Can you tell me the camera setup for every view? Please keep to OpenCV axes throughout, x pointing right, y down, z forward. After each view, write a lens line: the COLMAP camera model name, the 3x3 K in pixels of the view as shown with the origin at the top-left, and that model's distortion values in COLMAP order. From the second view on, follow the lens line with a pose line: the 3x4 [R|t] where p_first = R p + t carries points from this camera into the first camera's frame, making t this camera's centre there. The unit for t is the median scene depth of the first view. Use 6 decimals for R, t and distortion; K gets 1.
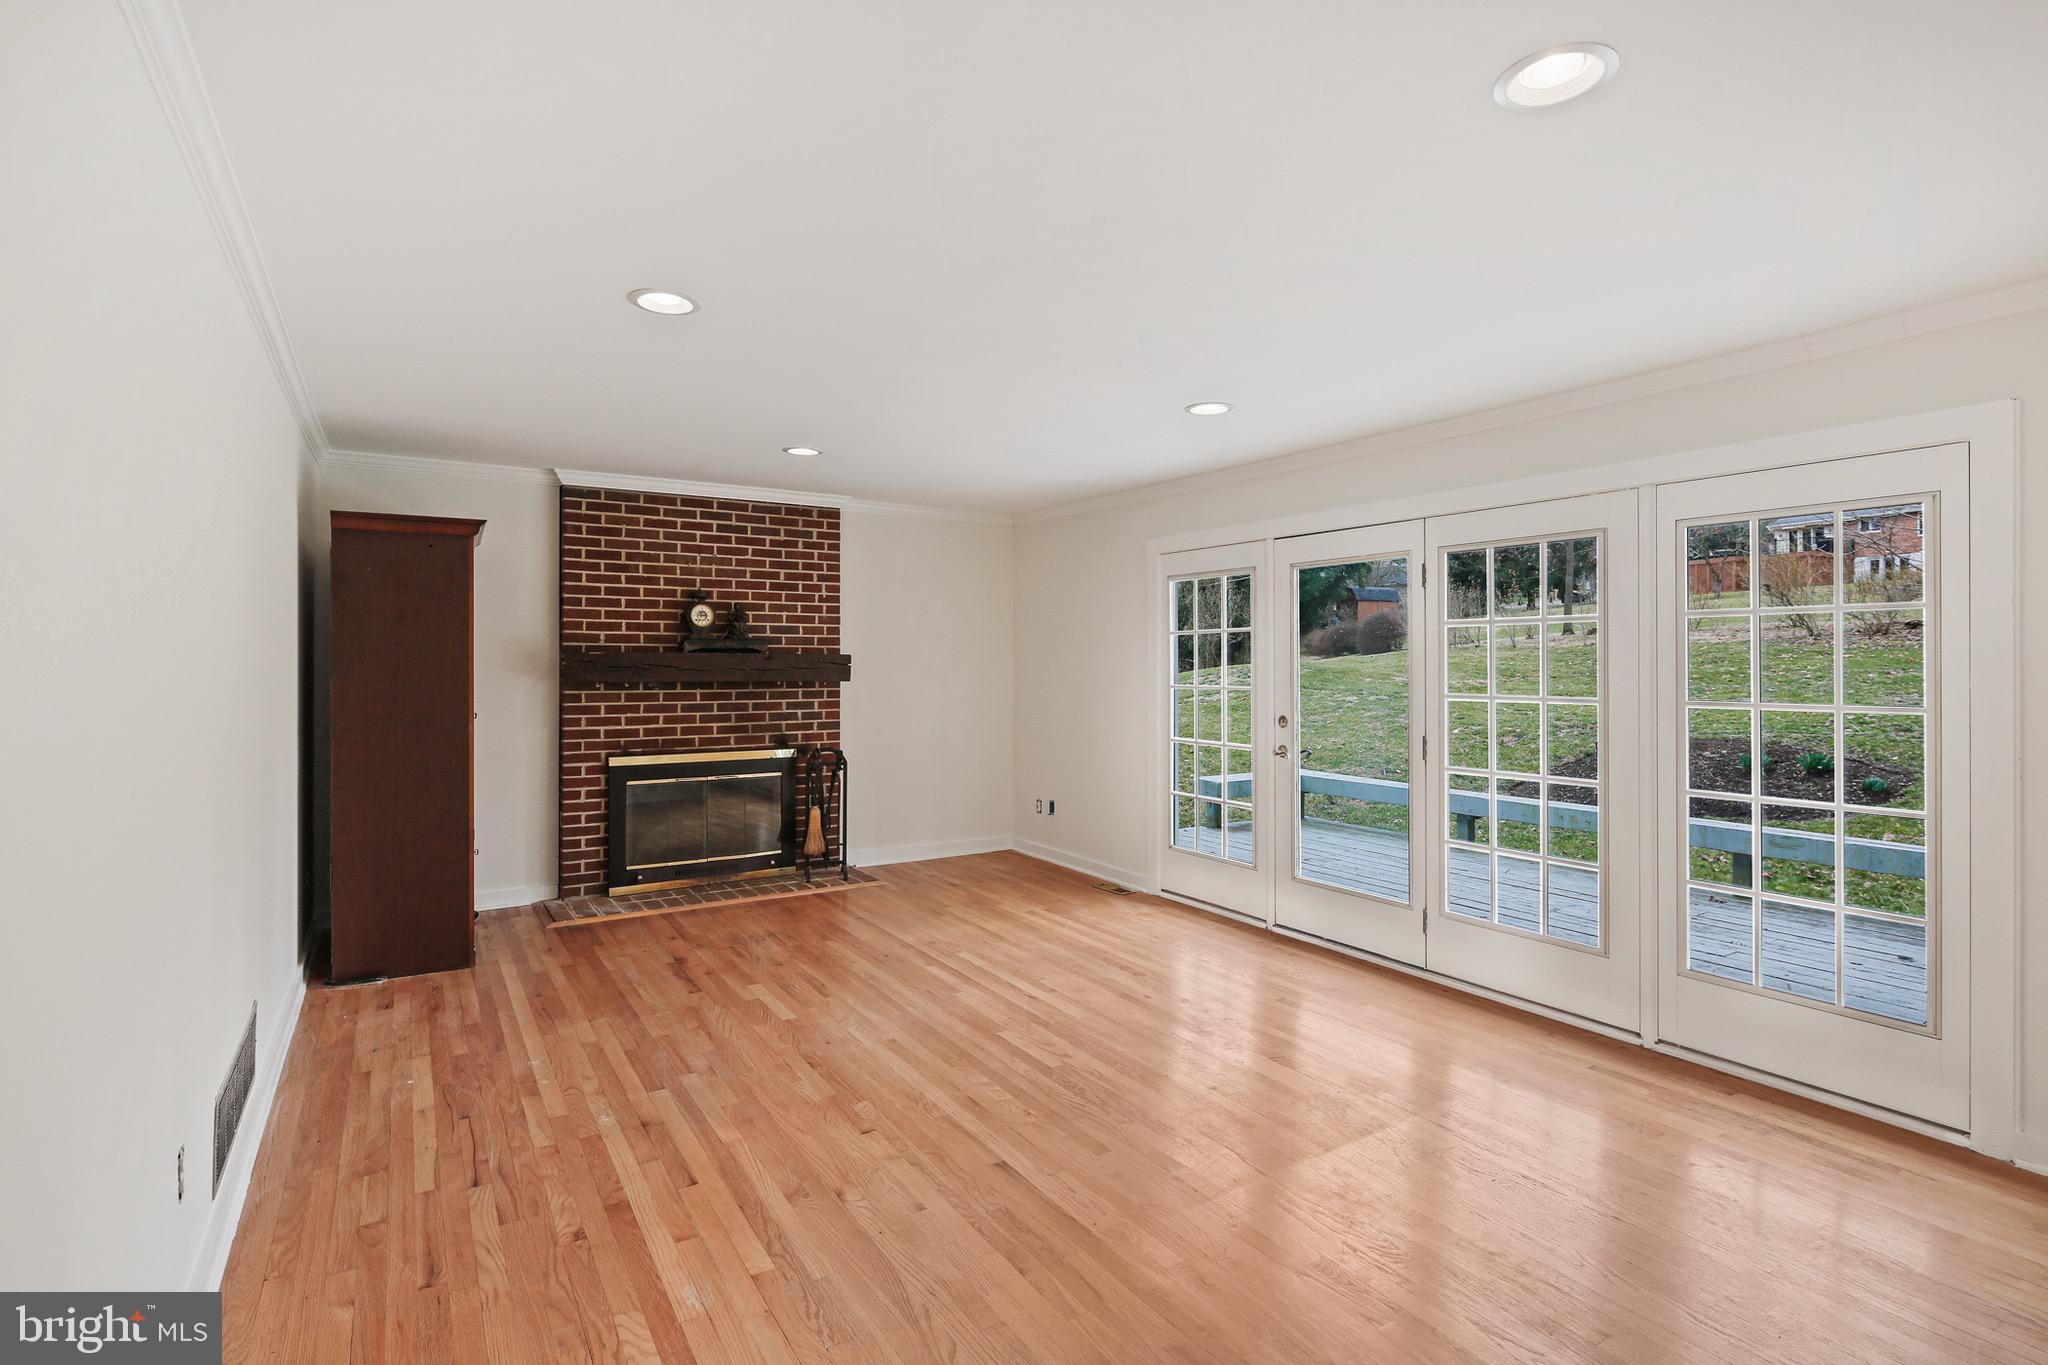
lens RADIAL K [[998.4, 0, 1024.2], [0, 998.4, 670.6], [0, 0, 1]] dist [0.001906, 0.000281]
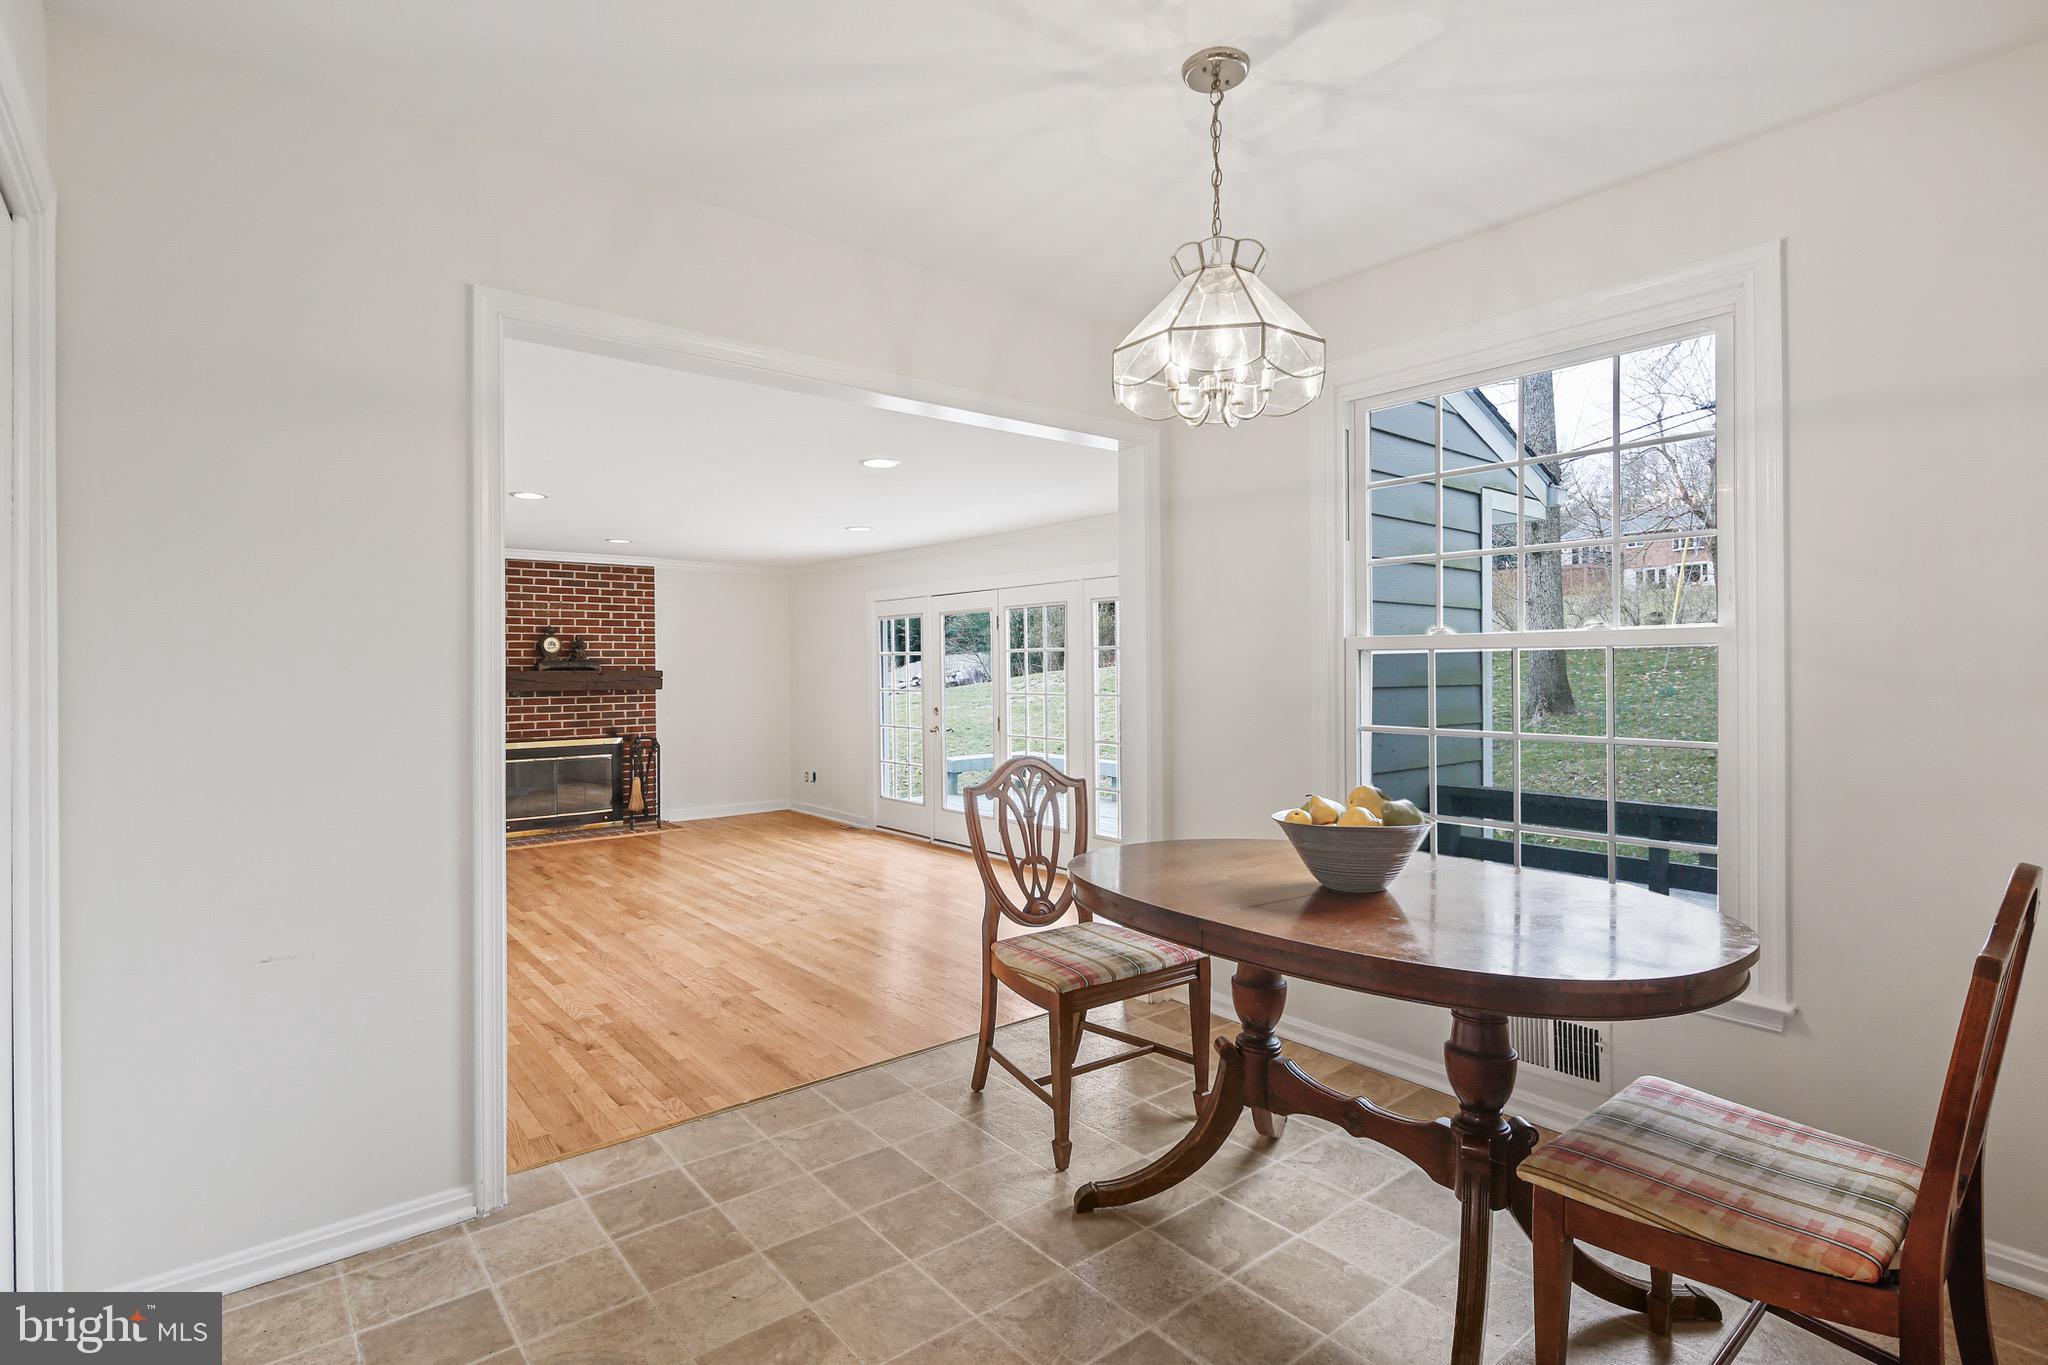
lens RADIAL K [[998.4, 0, 1024.2], [0, 998.4, 670.6], [0, 0, 1]] dist [0.001906, 0.000281]
pose [[0.991668, -0.011202, 0.128336, 0.158803], [0.011934, 0.999917, -0.004937, -0.002855], [-0.128270, 0.006427, 0.991719, -0.488147]]
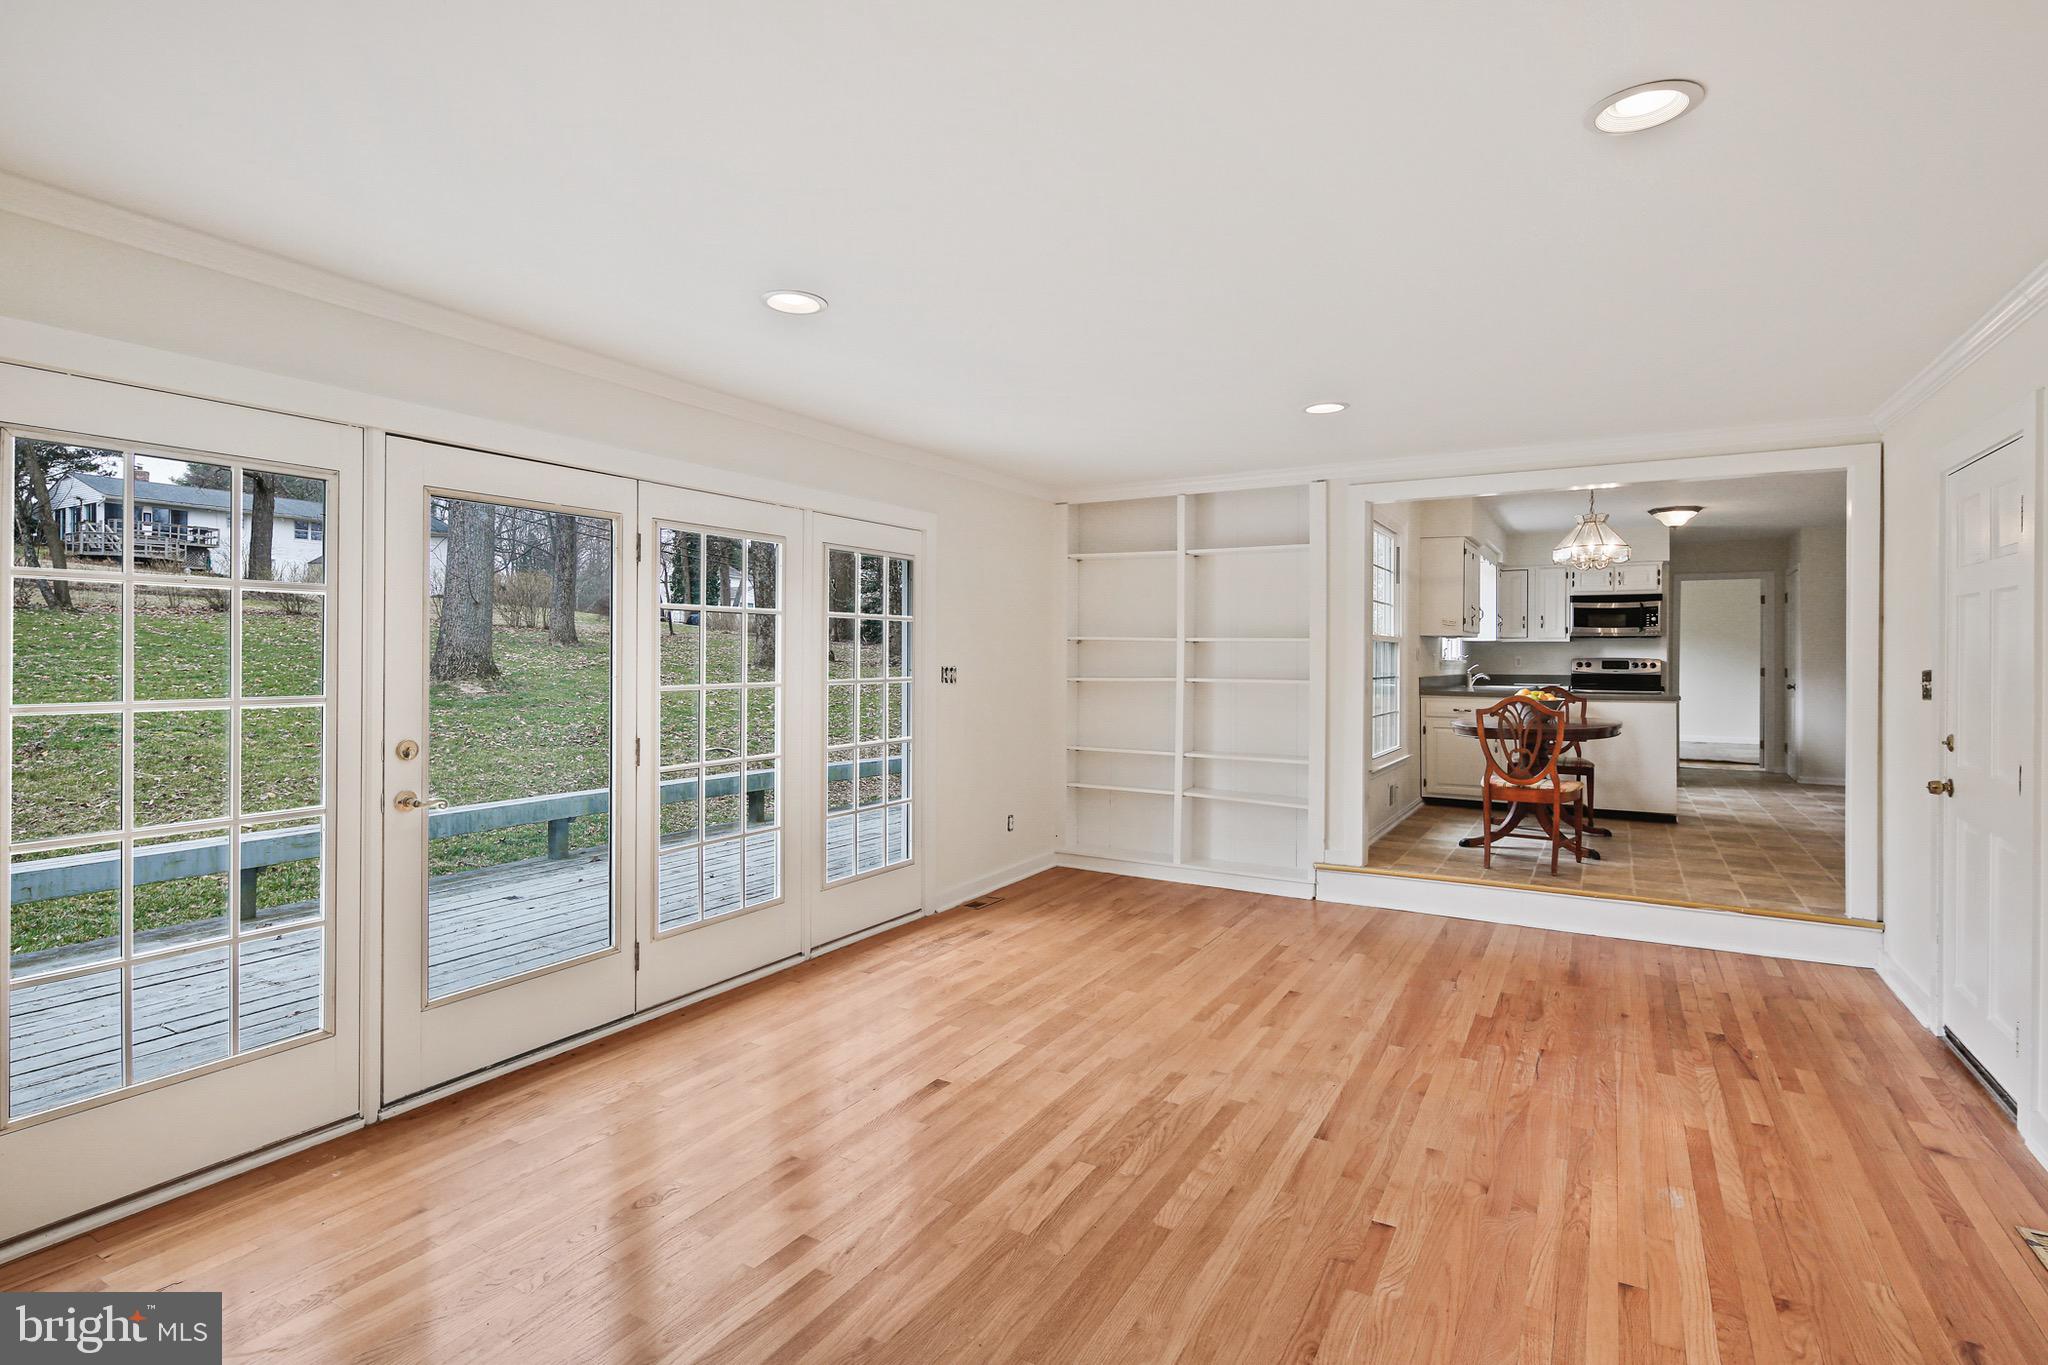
lens RADIAL K [[989.1, 0, 1018.8], [0, 989.1, 647.7], [0, 0, 1]] dist [-0.001971, -0.000355]
pose [[-0.455574, 0.000678, 0.890198, -0.351387], [0.004167, 0.999990, 0.001371, -0.009850], [-0.890188, 0.004334, -0.455572, 0.766788]]
